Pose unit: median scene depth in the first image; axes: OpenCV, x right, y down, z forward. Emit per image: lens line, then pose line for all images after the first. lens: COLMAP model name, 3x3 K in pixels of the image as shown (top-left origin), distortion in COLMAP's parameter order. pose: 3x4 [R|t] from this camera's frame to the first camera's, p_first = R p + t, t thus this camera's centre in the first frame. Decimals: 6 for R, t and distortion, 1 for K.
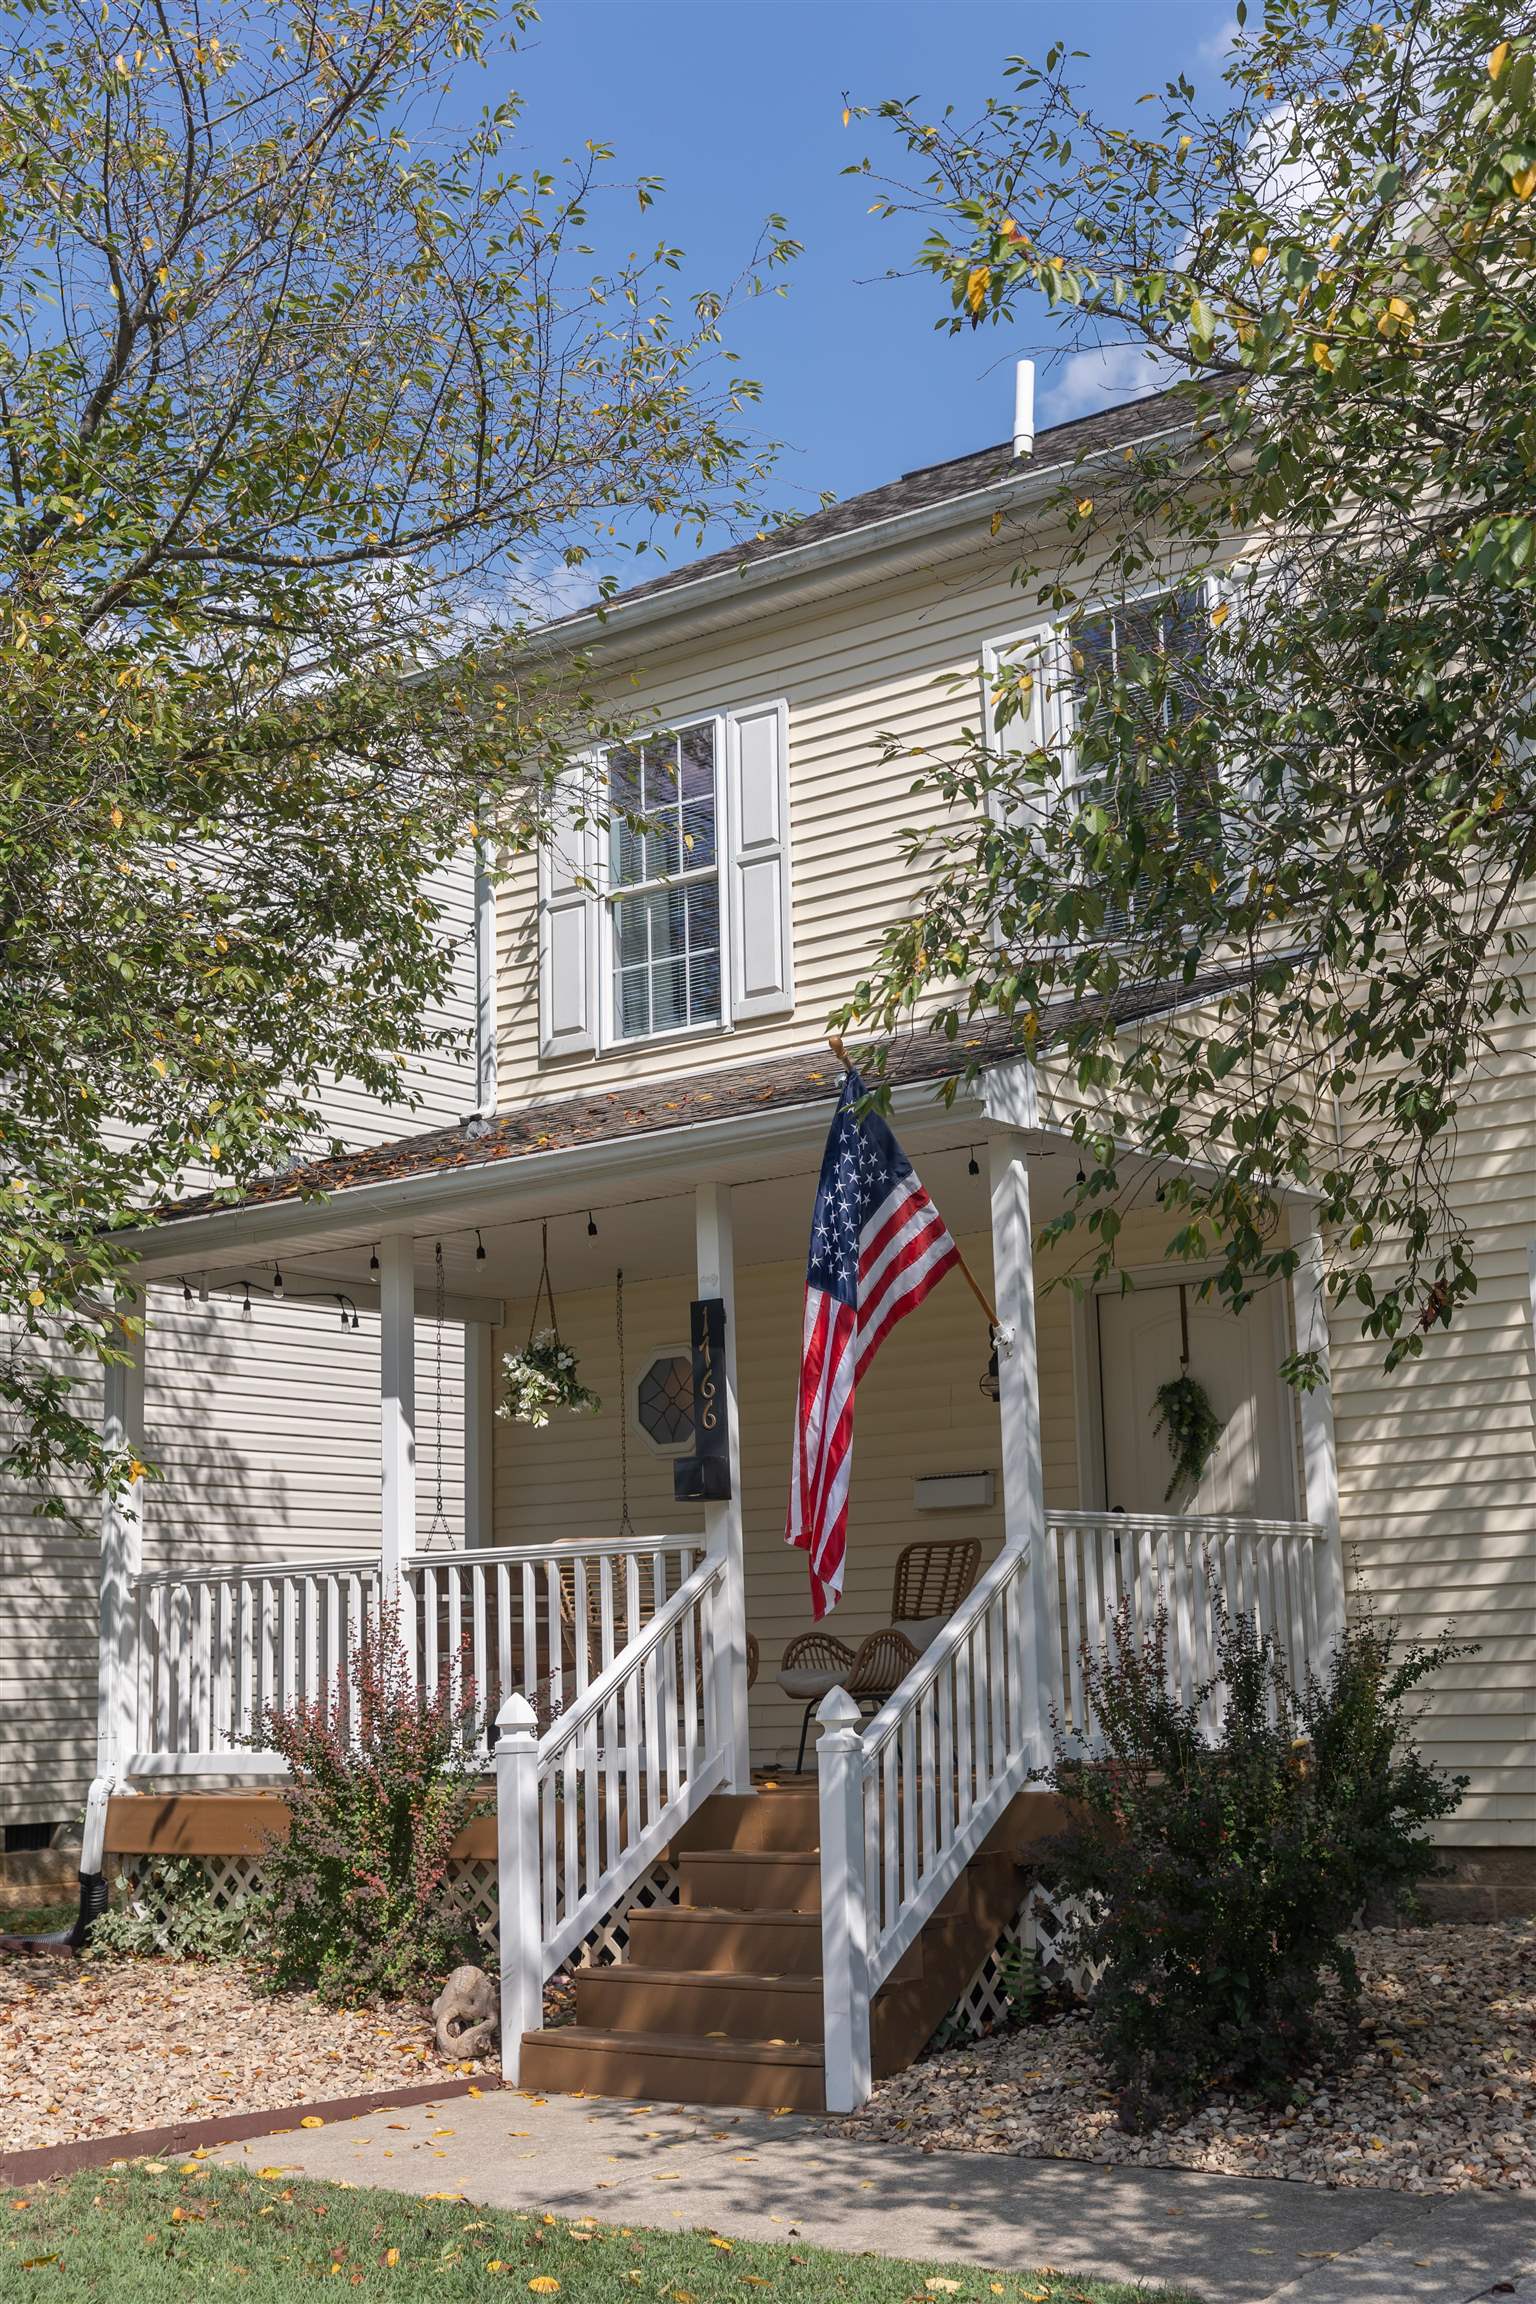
lens RADIAL K [[2866.4, 0, 768.0], [0, 2866.4, 1152.0], [0, 0, 1]] dist [-0.007041, -0.010360]
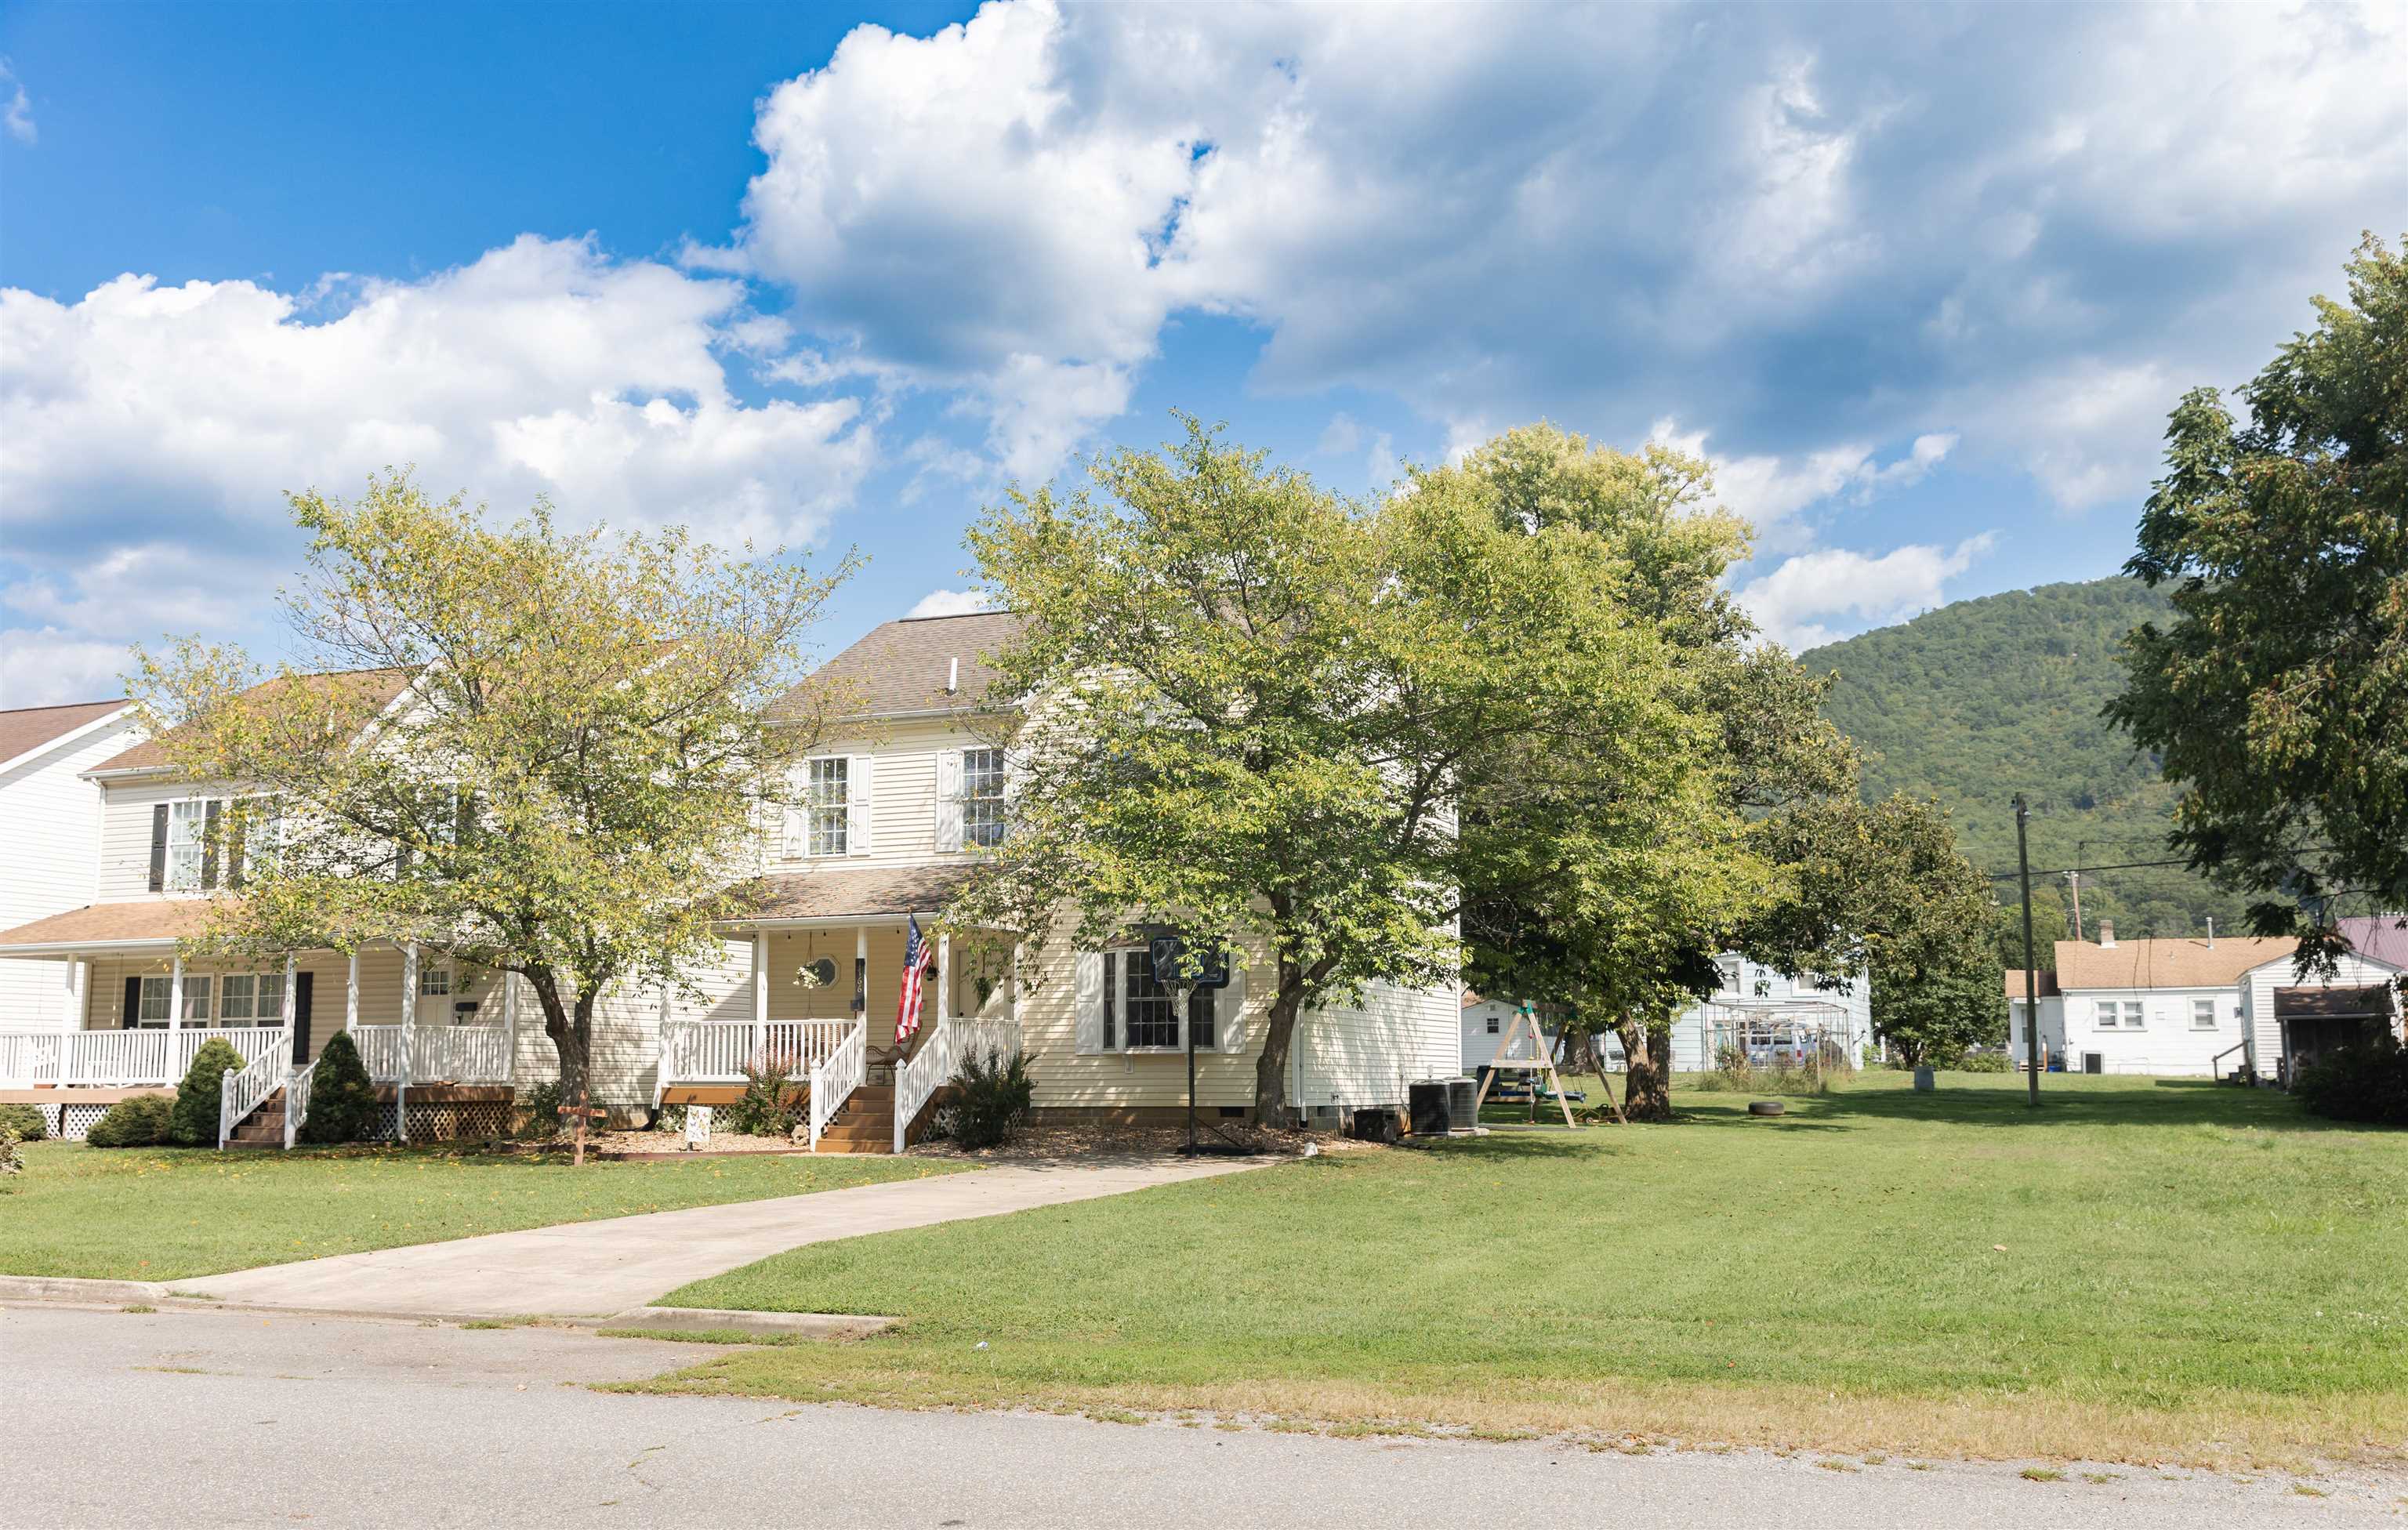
lens RADIAL K [[2238.0, 0, 1204.0], [0, 2238.0, 765.0], [0, 0, 1]] dist [-0.001267, 0.000671]
pose [[0.968565, 0.059034, 0.241653, -0.274301], [-0.069442, 0.996980, 0.034774, -0.297768], [-0.238871, -0.050462, 0.969739, -1.735703]]
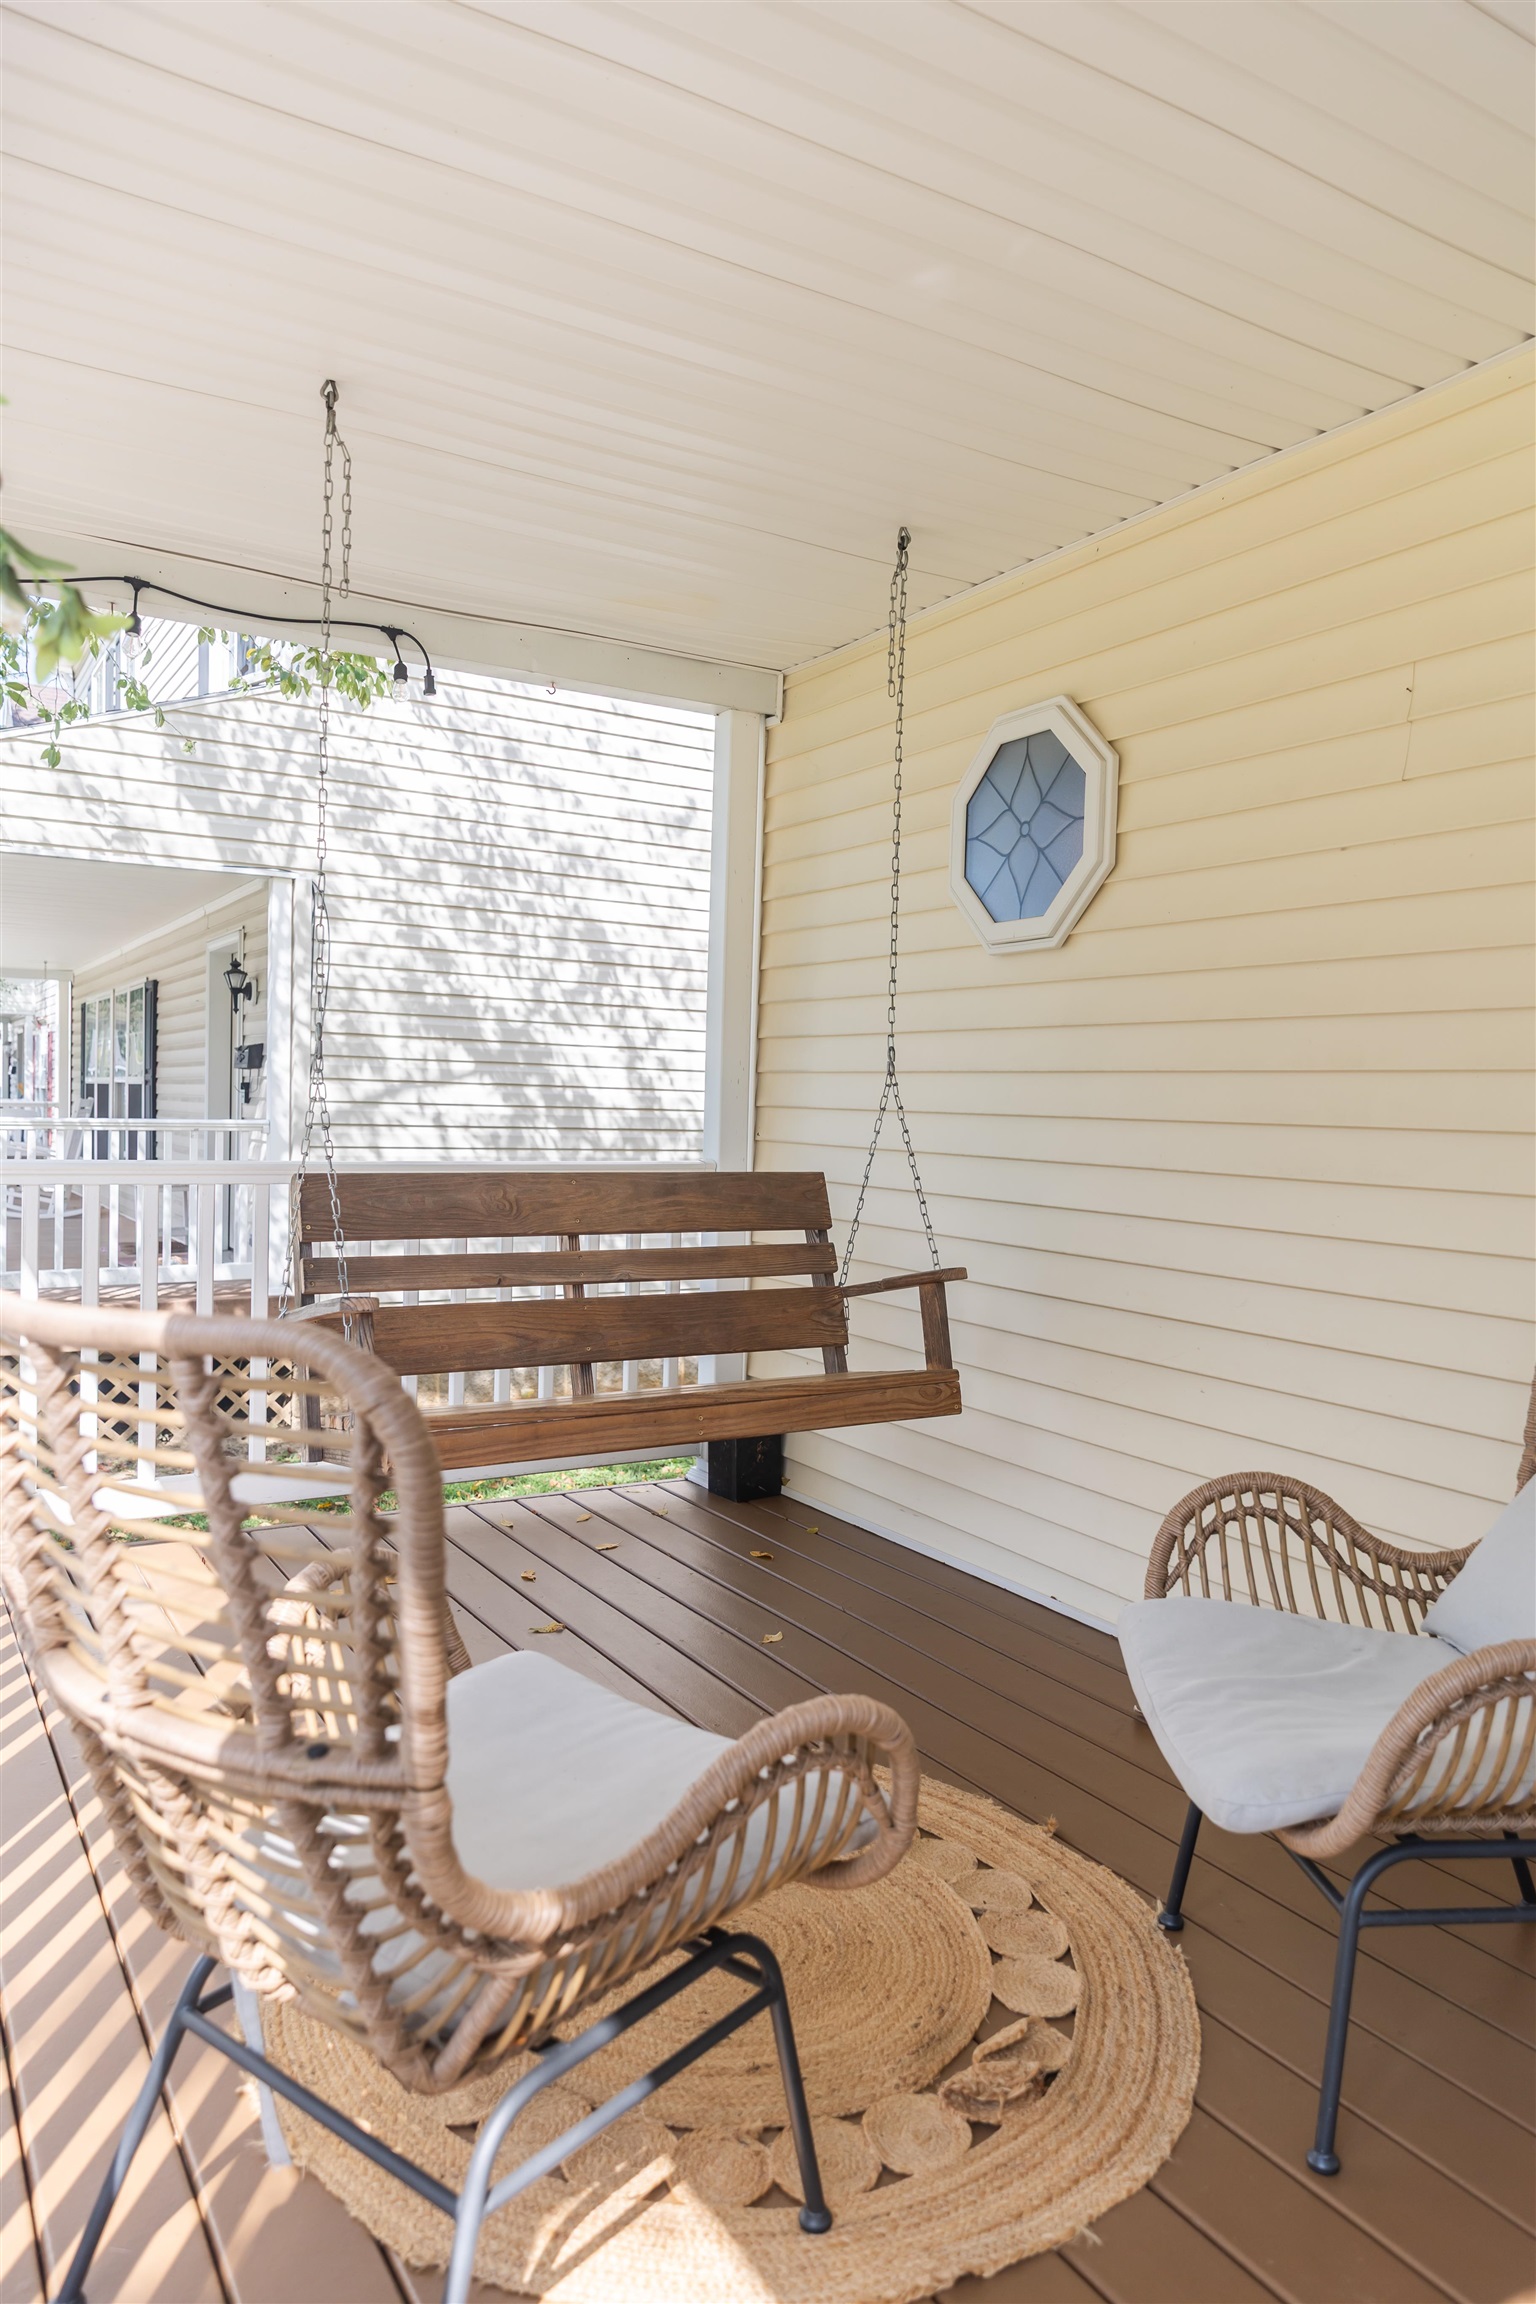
lens RADIAL K [[1566.9, 0, 768.0], [0, 1566.9, 1152.0], [0, 0, 1]] dist [0.027202, -0.024406]
pose [[0.932593, 0.056949, -0.356409, 0.025176], [0.021666, 0.976860, 0.212779, 0.092572], [0.360279, -0.206158, 0.909779, 0.826752]]
